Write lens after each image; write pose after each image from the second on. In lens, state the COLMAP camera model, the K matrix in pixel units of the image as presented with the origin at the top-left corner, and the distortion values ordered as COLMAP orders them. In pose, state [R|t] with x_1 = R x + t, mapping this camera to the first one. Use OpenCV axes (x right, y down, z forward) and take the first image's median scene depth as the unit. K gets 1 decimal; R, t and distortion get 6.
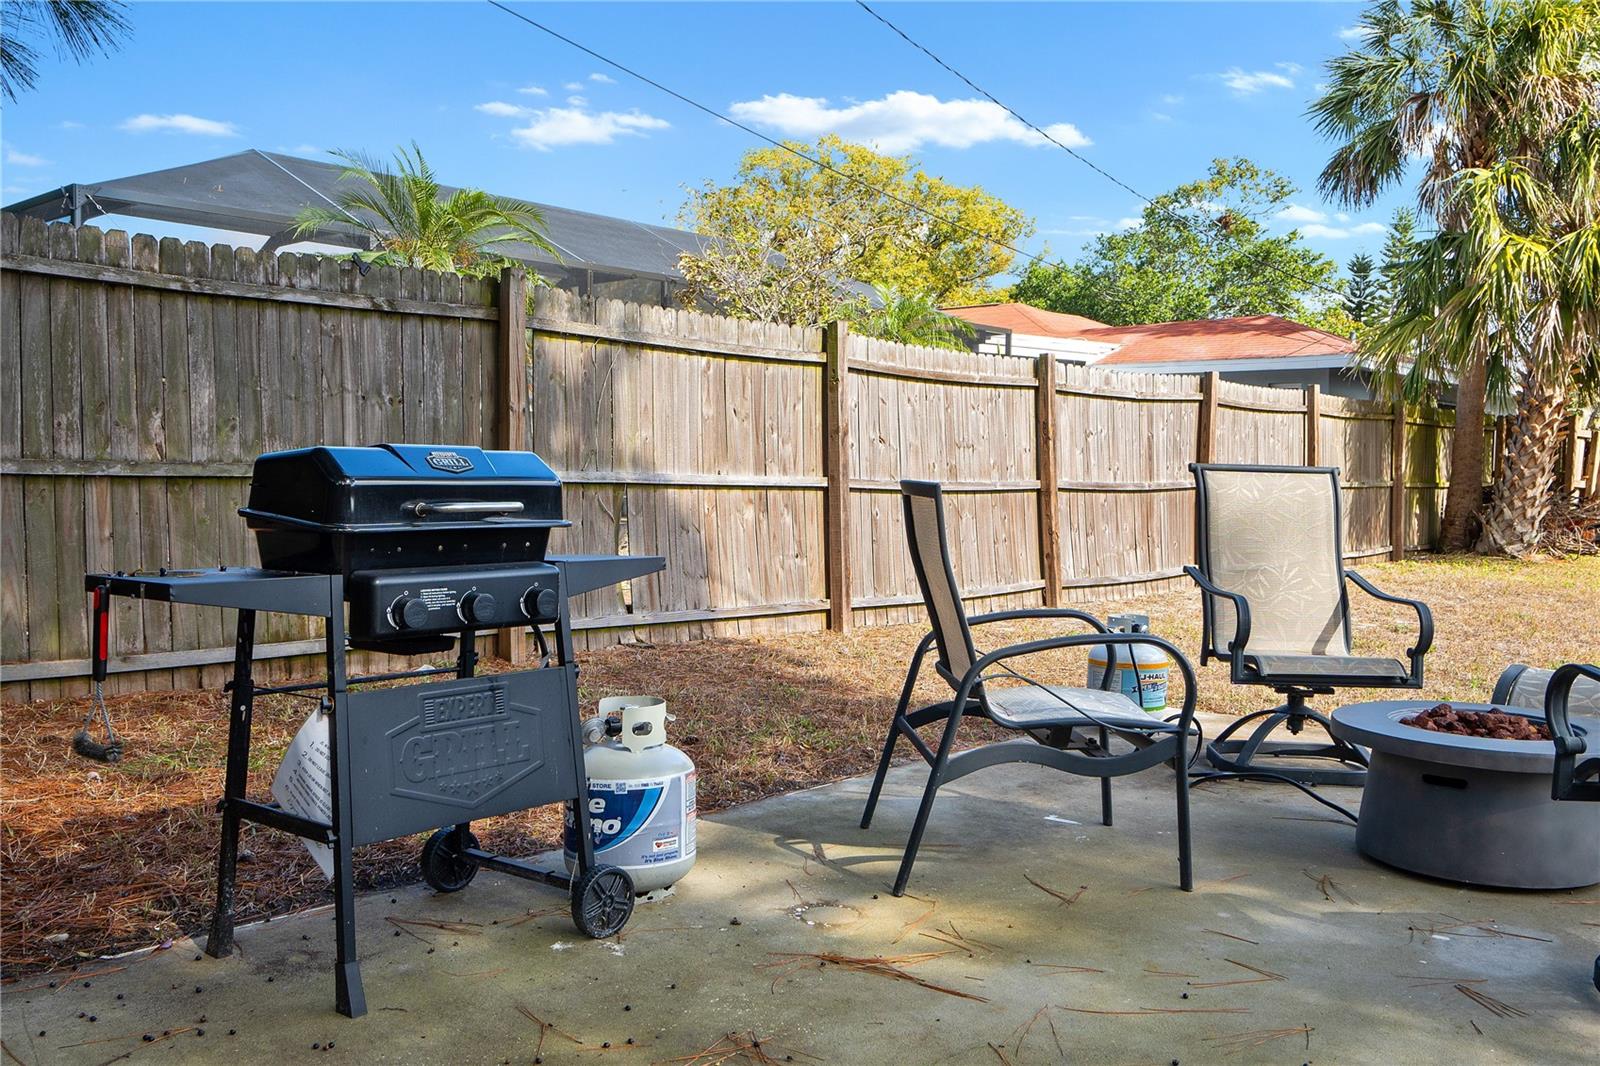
lens RADIAL K [[1408.0, 0, 800.0], [0, 1408.0, 533.0], [0, 0, 1]] dist [0.000462, -0.000308]
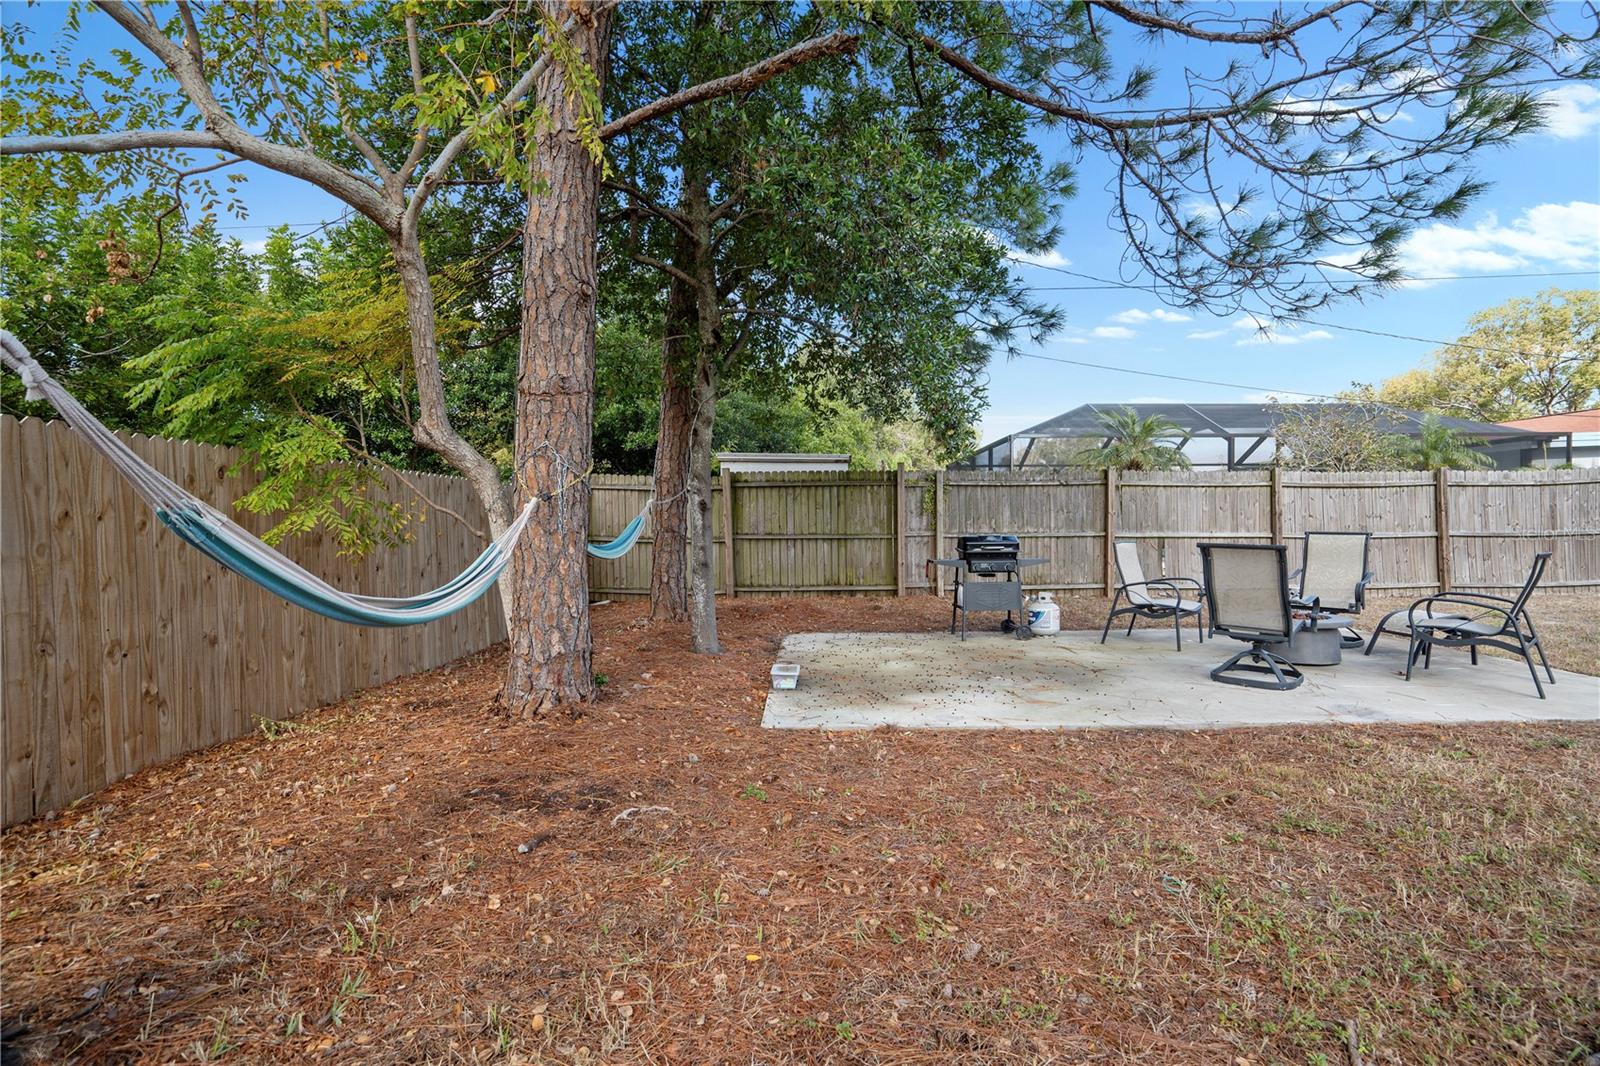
lens RADIAL K [[757.8, 0, 800.0], [0, 757.8, 533.0], [0, 0, 1]] dist [-0.048914, 0.001067]
pose [[0.659979, -0.003098, -0.751278, 0.436586], [-0.016374, 0.999695, -0.018507, -0.003626], [0.751106, 0.024516, 0.659727, -0.427002]]
